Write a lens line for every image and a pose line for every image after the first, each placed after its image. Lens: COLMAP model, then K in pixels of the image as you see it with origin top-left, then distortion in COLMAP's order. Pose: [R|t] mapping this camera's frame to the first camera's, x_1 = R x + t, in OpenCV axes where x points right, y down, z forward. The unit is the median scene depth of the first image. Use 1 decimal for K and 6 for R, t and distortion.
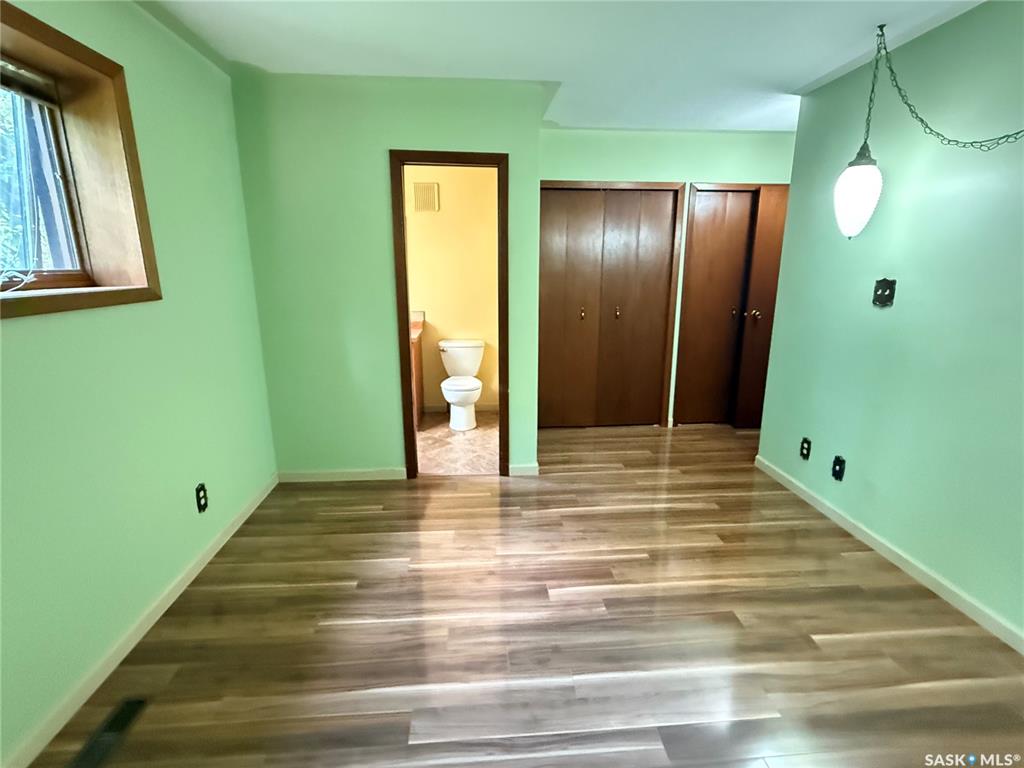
lens RADIAL K [[496.1, 0, 511.6], [0, 496.1, 385.3], [0, 0, 1]] dist [-0.005049, -0.000718]
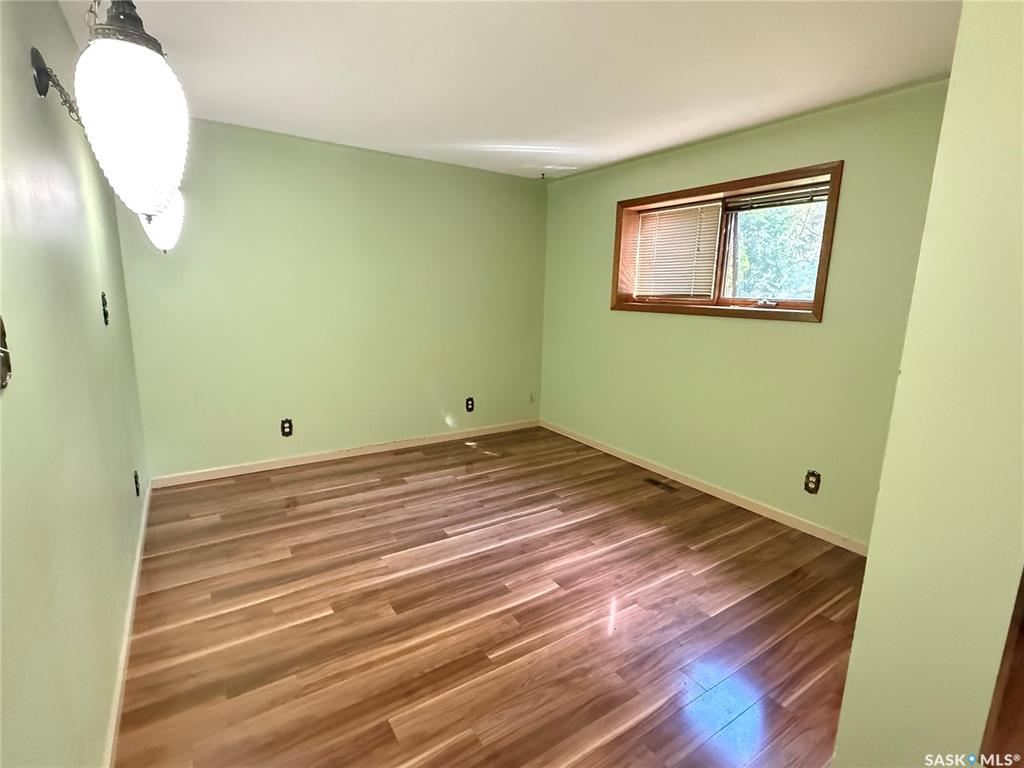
lens RADIAL K [[496.1, 0, 507.9], [0, 496.1, 384.7], [0, 0, 1]] dist [-0.005049, -0.000718]
pose [[-0.877044, 0.070425, -0.475219, 0.747465], [-0.137120, 0.911351, 0.388121, -0.453229], [0.460425, 0.405561, -0.789638, 1.841723]]
